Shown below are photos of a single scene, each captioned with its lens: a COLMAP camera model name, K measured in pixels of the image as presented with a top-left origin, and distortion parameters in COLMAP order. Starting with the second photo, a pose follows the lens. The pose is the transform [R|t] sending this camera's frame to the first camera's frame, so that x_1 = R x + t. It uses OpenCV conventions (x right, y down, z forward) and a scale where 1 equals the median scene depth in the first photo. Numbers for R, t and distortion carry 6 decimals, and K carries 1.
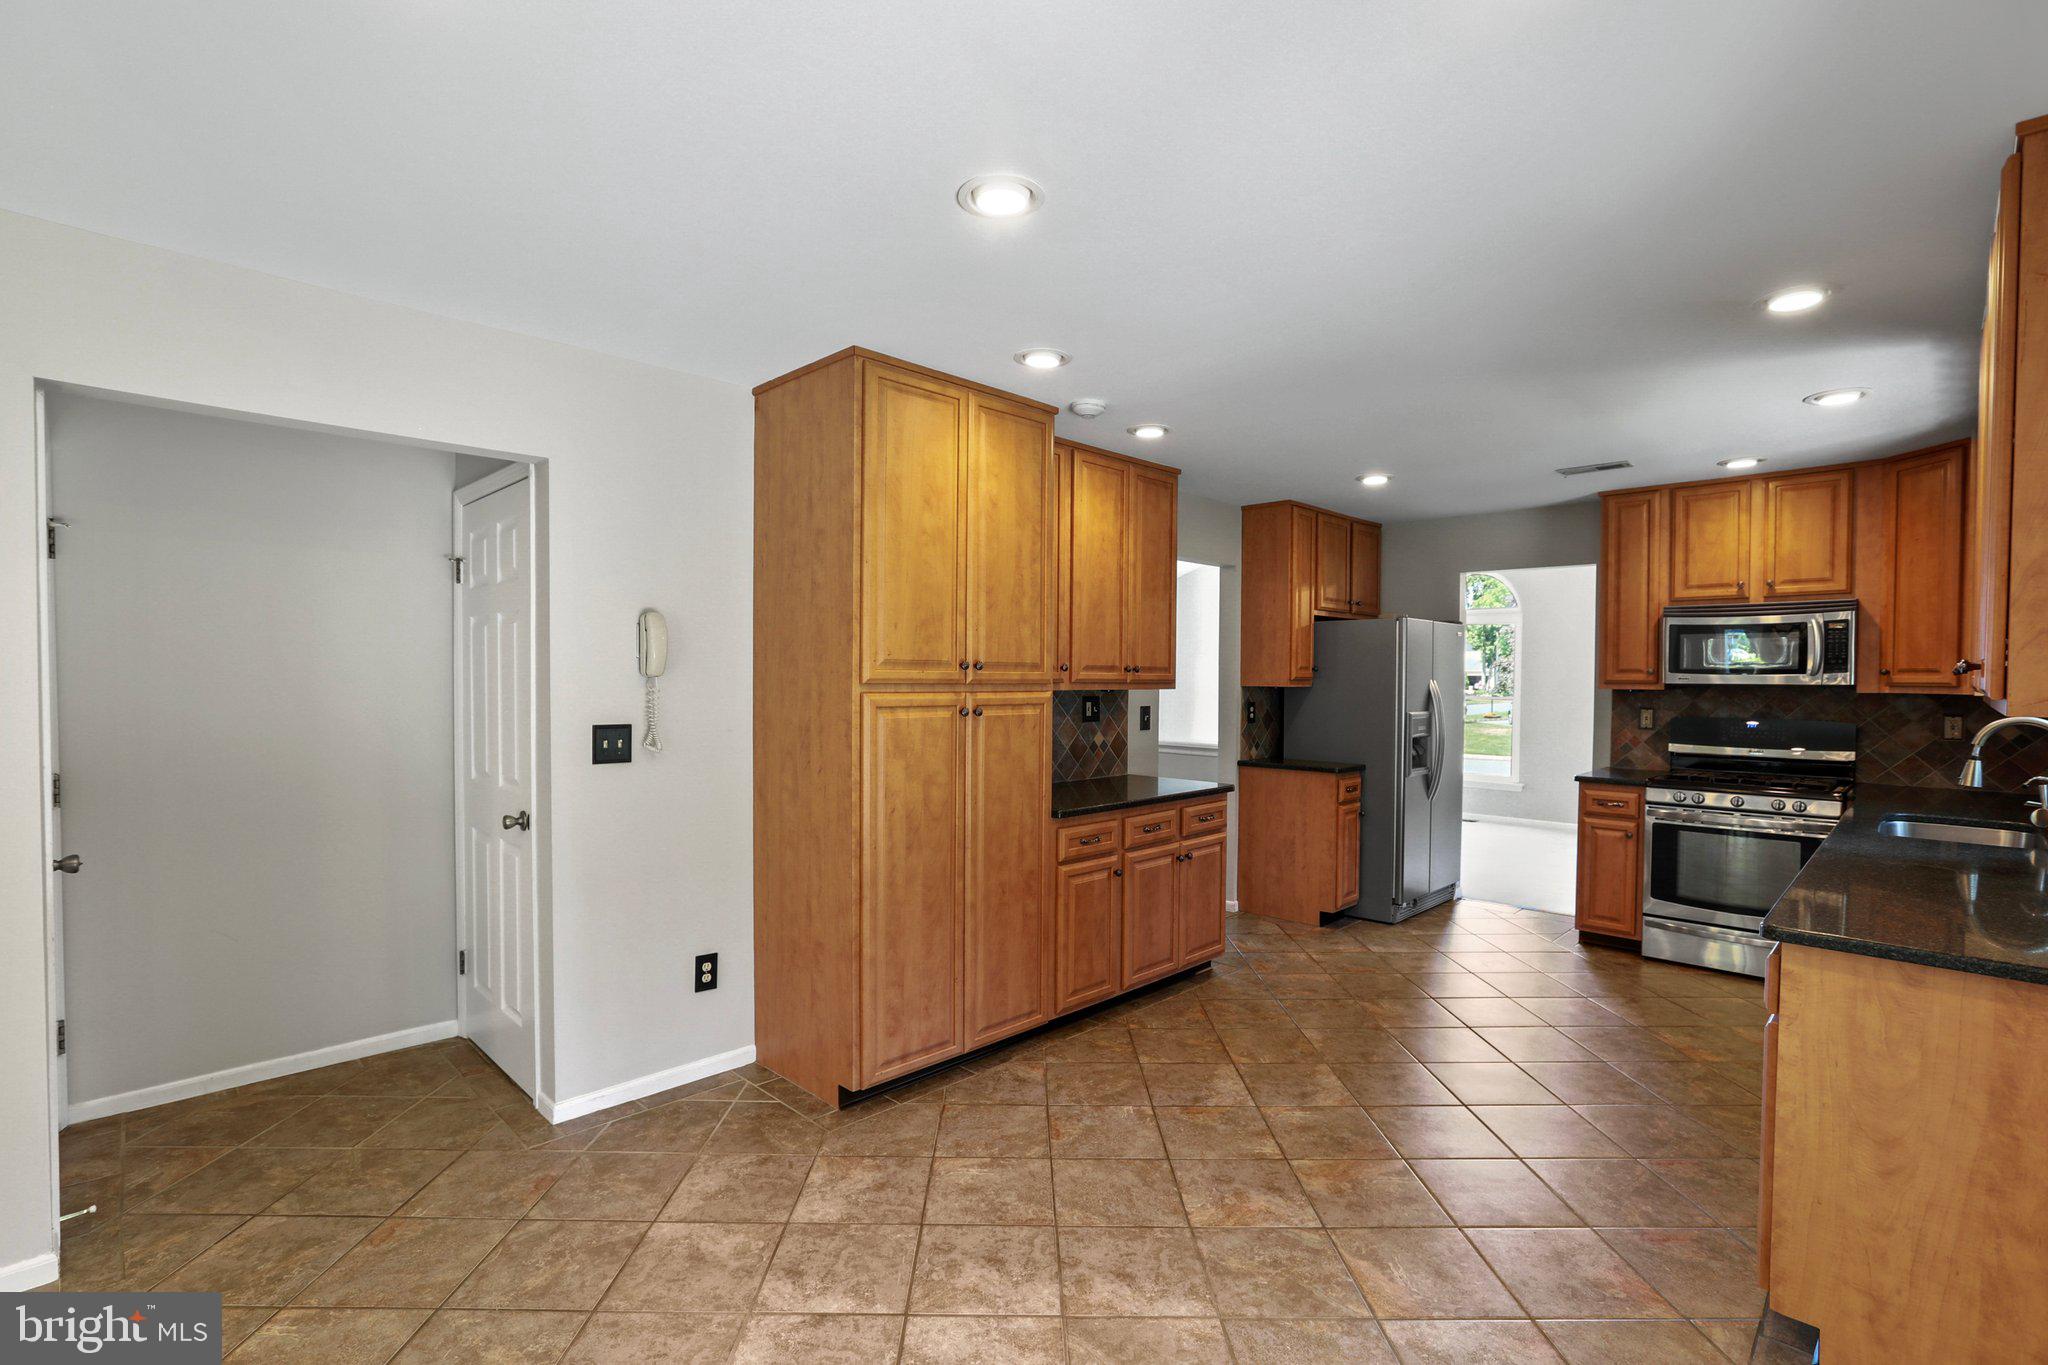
lens RADIAL K [[942.1, 0, 1033.7], [0, 942.1, 687.5], [0, 0, 1]] dist [-0.006274, 0.003287]
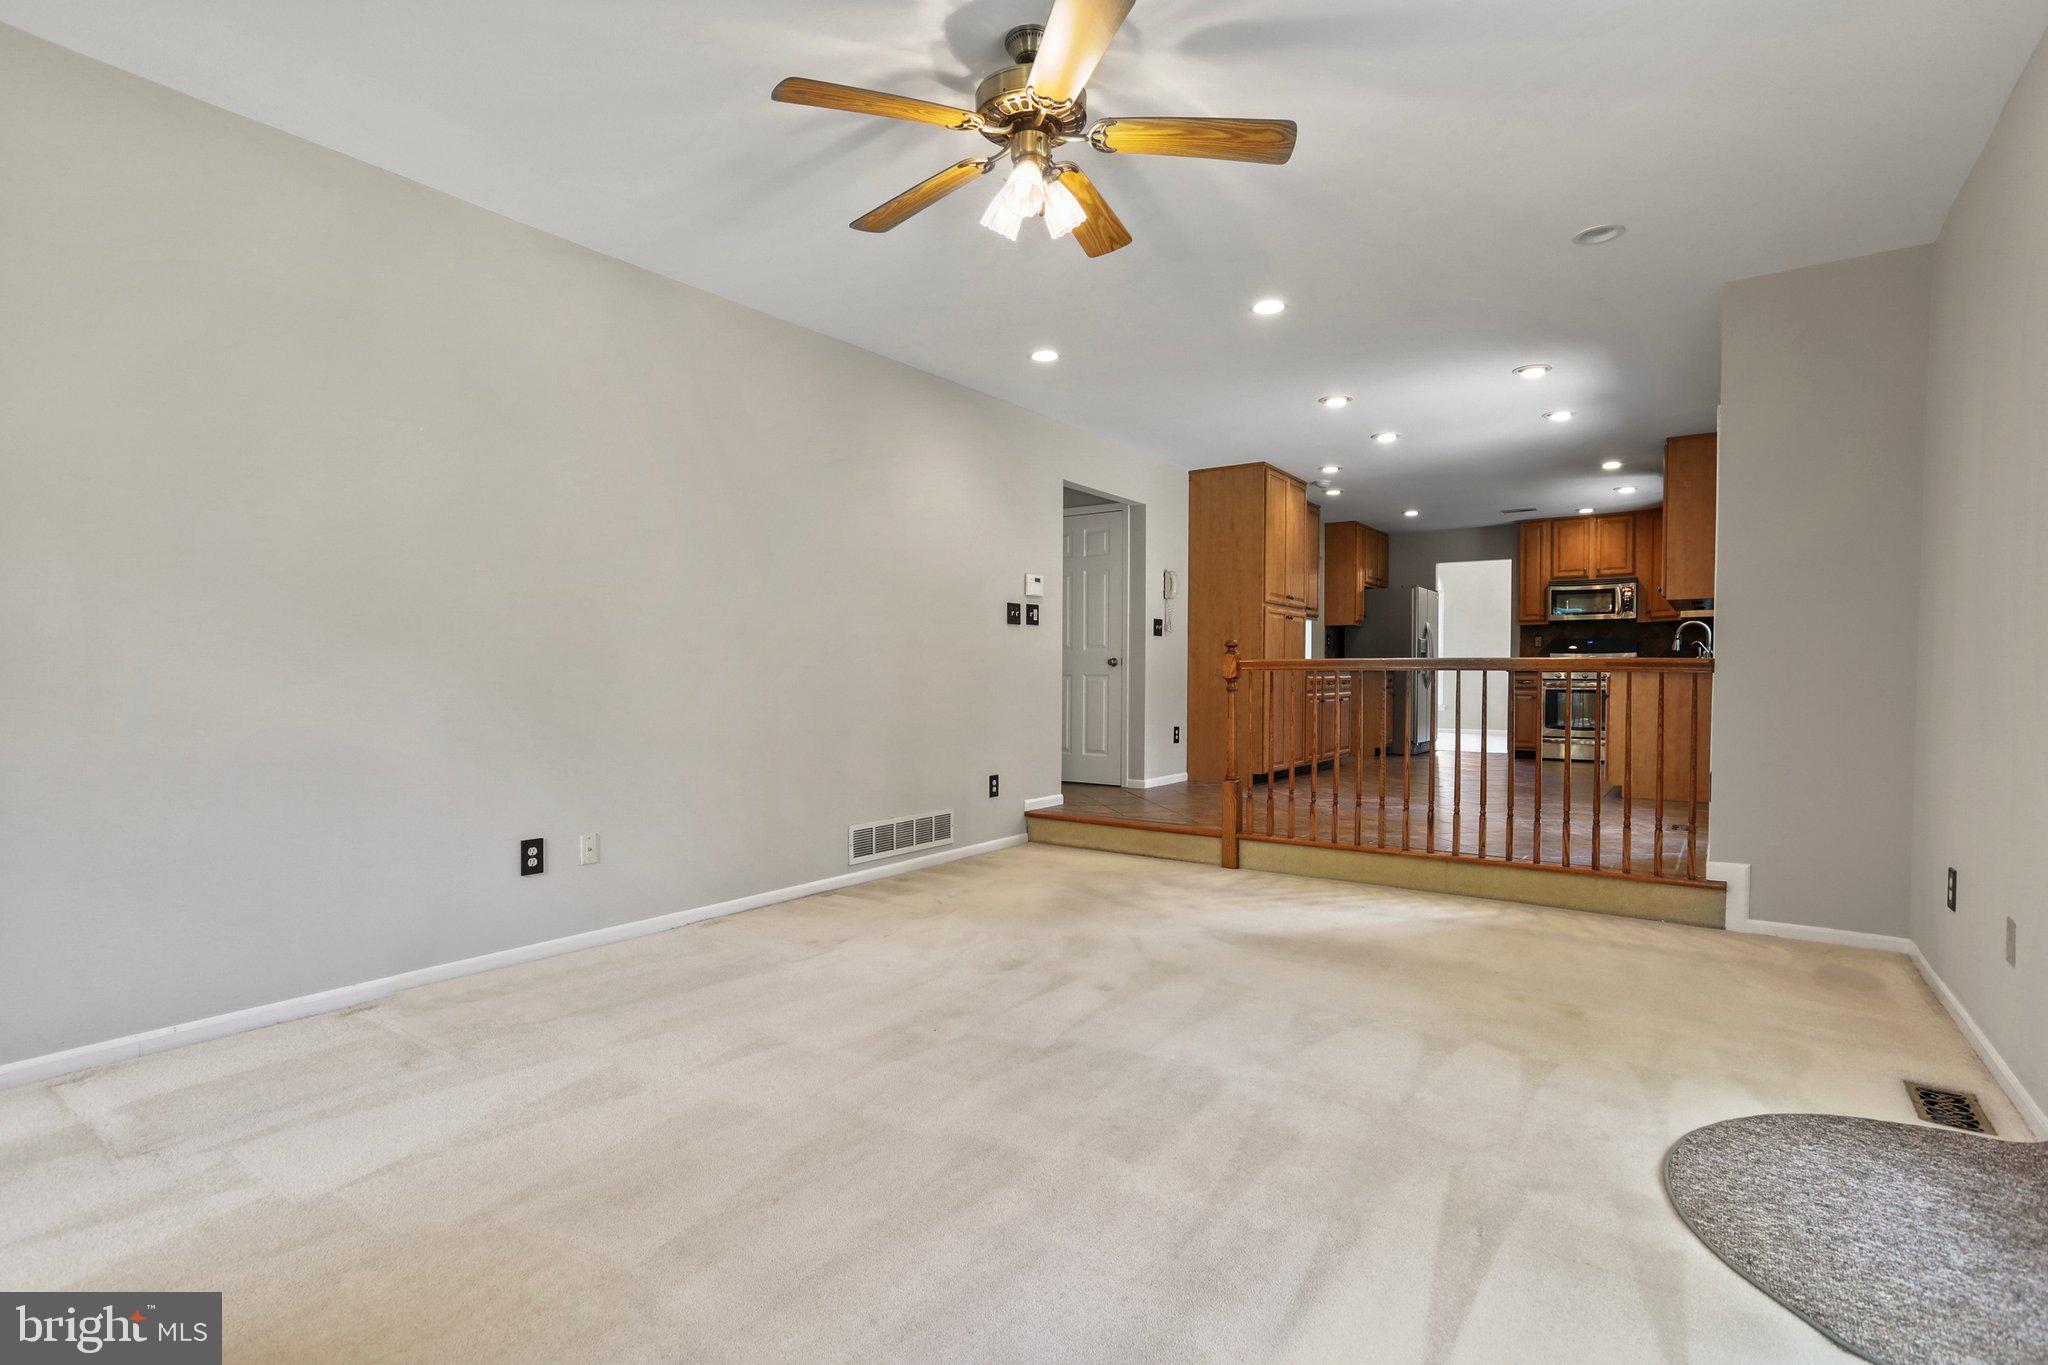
lens RADIAL K [[1004.5, 0, 1022.3], [0, 1004.5, 681.1], [0, 0, 1]] dist [-0.002761, 0.000943]
pose [[0.987376, -0.004890, 0.158320, -0.760488], [0.006045, 0.999958, -0.006817, 0.133935], [-0.158281, 0.007688, 0.987364, -0.907515]]
